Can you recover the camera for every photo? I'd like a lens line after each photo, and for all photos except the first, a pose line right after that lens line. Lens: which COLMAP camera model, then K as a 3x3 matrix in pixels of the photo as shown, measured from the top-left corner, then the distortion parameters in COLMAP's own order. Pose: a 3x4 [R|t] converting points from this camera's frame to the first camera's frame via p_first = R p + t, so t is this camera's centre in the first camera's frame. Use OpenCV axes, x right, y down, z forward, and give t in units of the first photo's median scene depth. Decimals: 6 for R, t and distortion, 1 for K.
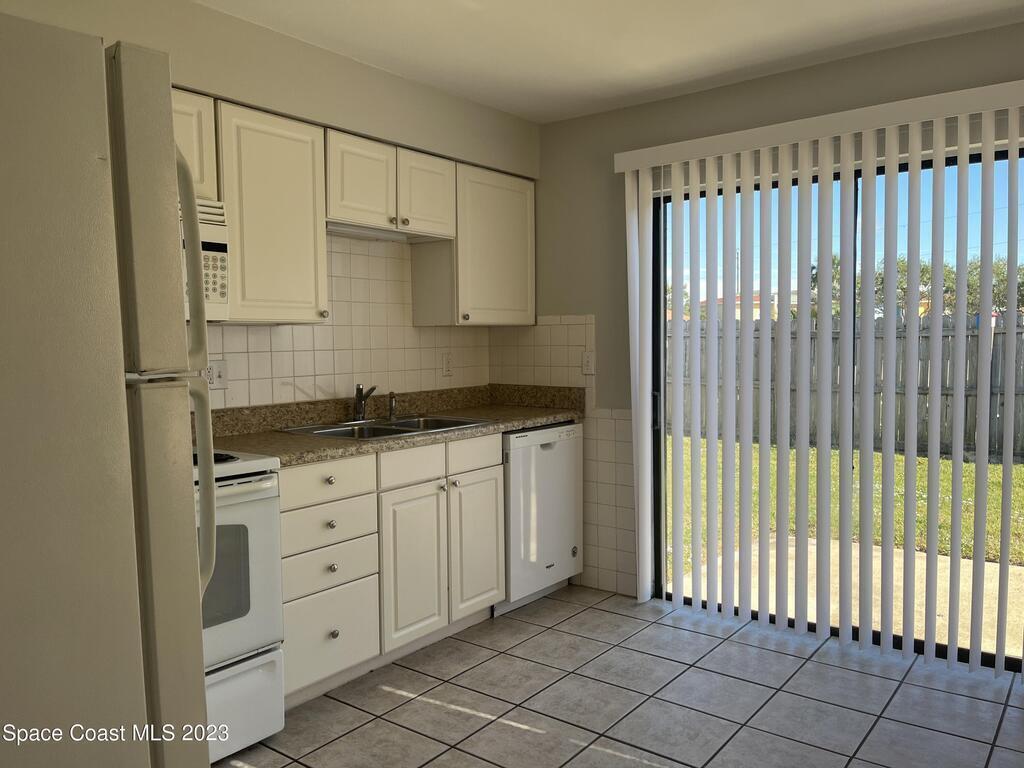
lens RADIAL K [[785.3, 0, 513.3], [0, 785.3, 388.5], [0, 0, 1]] dist [0.055507, 0.000779]
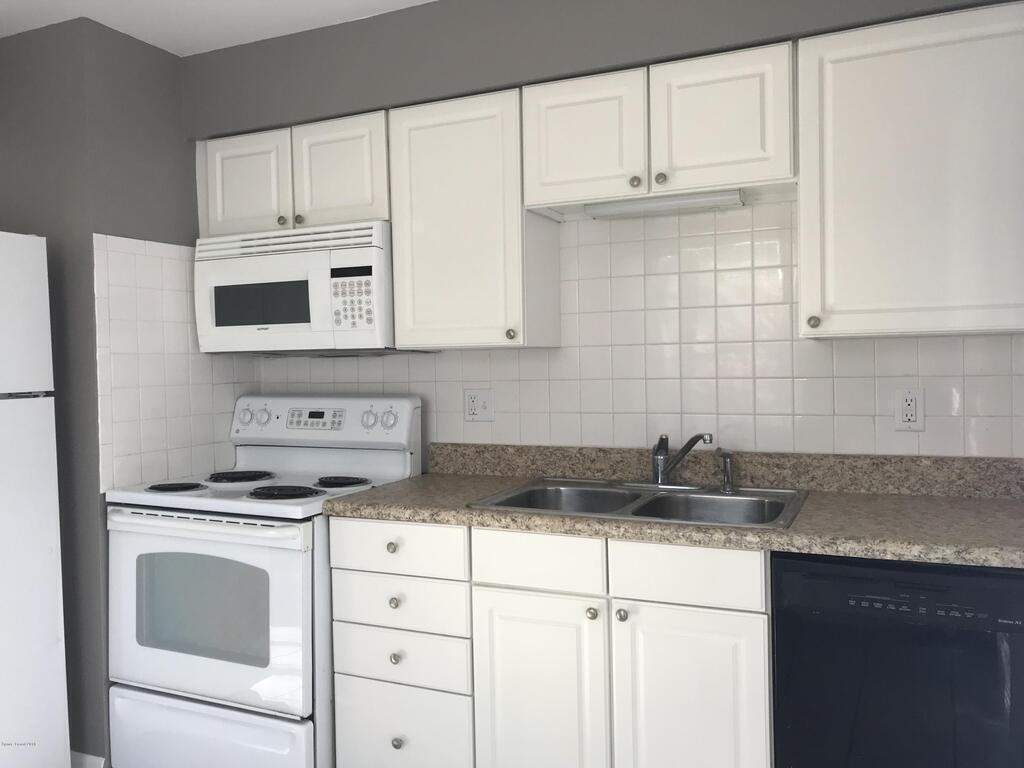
lens RADIAL K [[817.6, 0, 512.7], [0, 817.6, 380.2], [0, 0, 1]] dist [0.131290, 0.000935]
pose [[0.216742, 0.027342, -0.975846, 0.599400], [-0.045095, 0.998821, 0.017970, -0.071494], [0.975187, 0.040111, 0.217720, 0.929176]]
